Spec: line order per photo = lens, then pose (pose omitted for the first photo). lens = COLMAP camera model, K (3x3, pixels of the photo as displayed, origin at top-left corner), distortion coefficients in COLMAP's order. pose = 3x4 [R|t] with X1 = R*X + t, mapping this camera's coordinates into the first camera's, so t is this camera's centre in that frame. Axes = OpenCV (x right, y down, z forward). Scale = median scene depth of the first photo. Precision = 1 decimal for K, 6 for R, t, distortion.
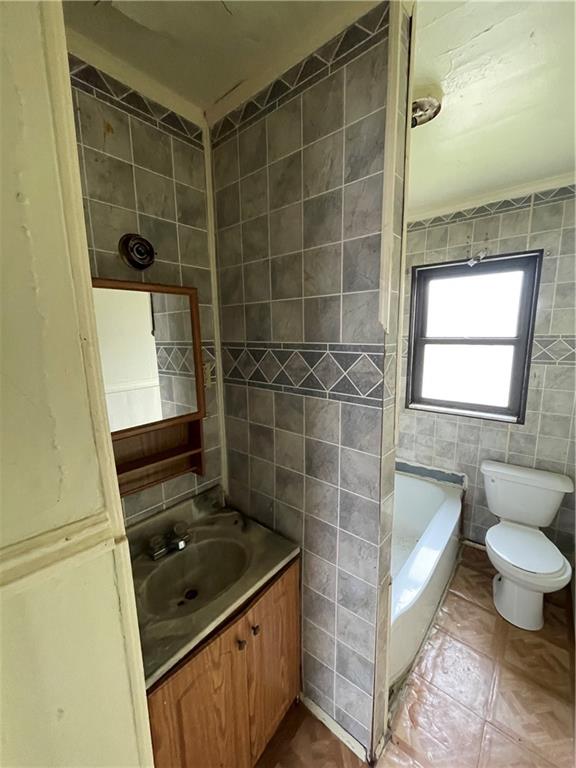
lens RADIAL K [[310.3, 0, 287.2], [0, 310.3, 384.9], [0, 0, 1]] dist [-0.002532, -0.000190]
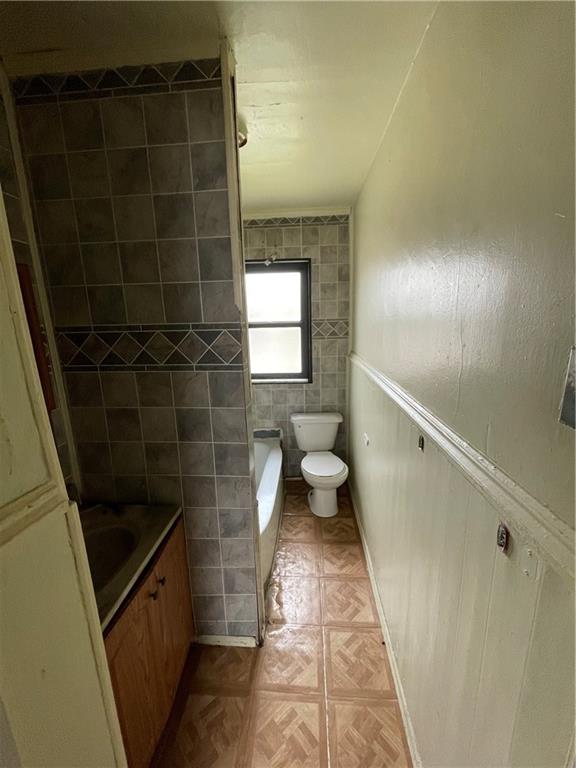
lens RADIAL K [[310.3, 0, 288.6], [0, 310.3, 385.1], [0, 0, 1]] dist [-0.002532, -0.000190]
pose [[0.806896, -0.129228, 0.576385, -0.233774], [0.111179, 0.991562, 0.066669, 0.051803], [-0.580136, 0.010287, 0.814454, -0.148307]]
